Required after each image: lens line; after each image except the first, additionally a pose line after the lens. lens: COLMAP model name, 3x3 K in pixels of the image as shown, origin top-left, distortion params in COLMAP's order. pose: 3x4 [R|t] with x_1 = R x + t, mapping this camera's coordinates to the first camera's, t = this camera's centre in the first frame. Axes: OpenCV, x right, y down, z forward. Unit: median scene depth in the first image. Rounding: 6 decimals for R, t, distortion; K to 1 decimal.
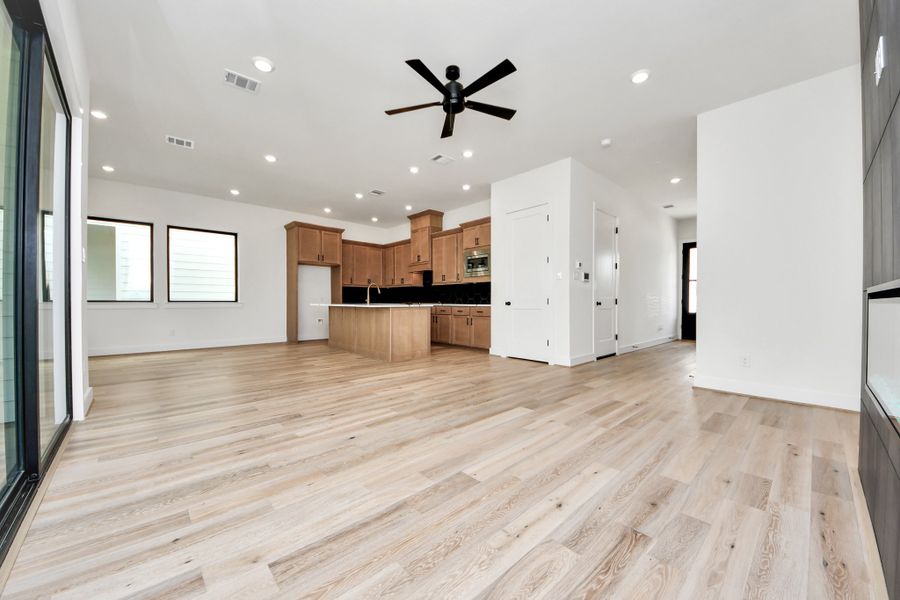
lens RADIAL K [[337.2, 0, 450.0], [0, 337.2, 300.0], [0, 0, 1]] dist [0.001218, 0.000211]
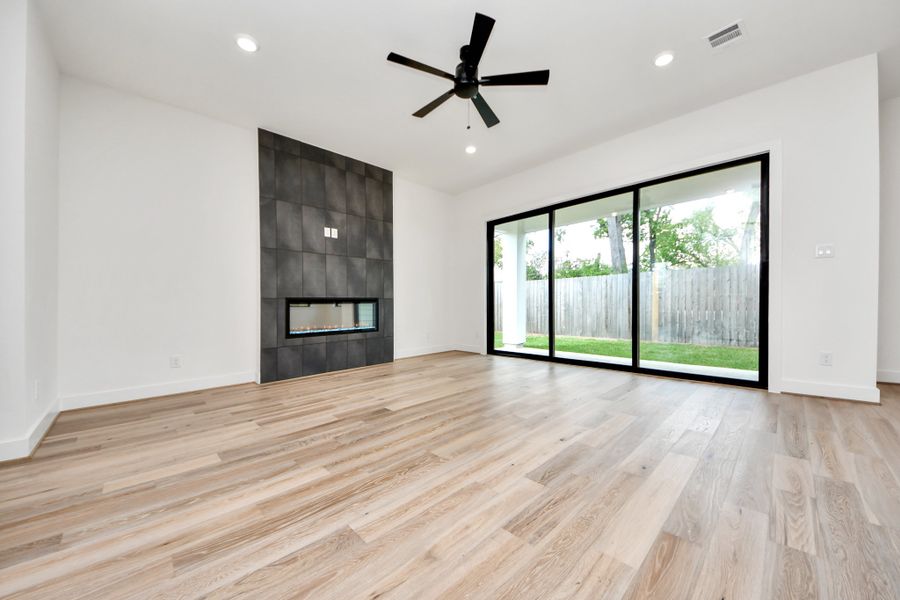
lens RADIAL K [[323.4, 0, 452.8], [0, 323.4, 301.3], [0, 0, 1]] dist [0.015999, -0.005740]
pose [[-0.999561, 0.010714, -0.027625, 0.070966], [0.010987, 0.999892, -0.009734, 0.021223], [0.027518, -0.010033, -0.999571, 2.027812]]
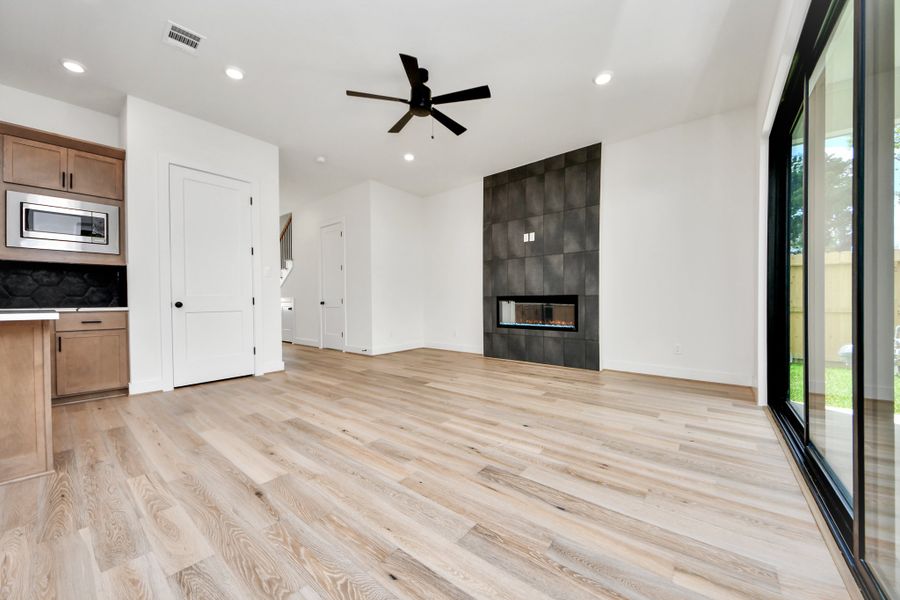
lens RADIAL K [[329.9, 0, 450.0], [0, 329.9, 300.0], [0, 0, 1]] dist [-0.000351, -0.000349]
pose [[-0.145271, 0.004036, 0.989384, -1.062401], [0.004987, 0.999982, -0.003347, 0.009484], [-0.989379, 0.004448, -0.145288, 1.139845]]
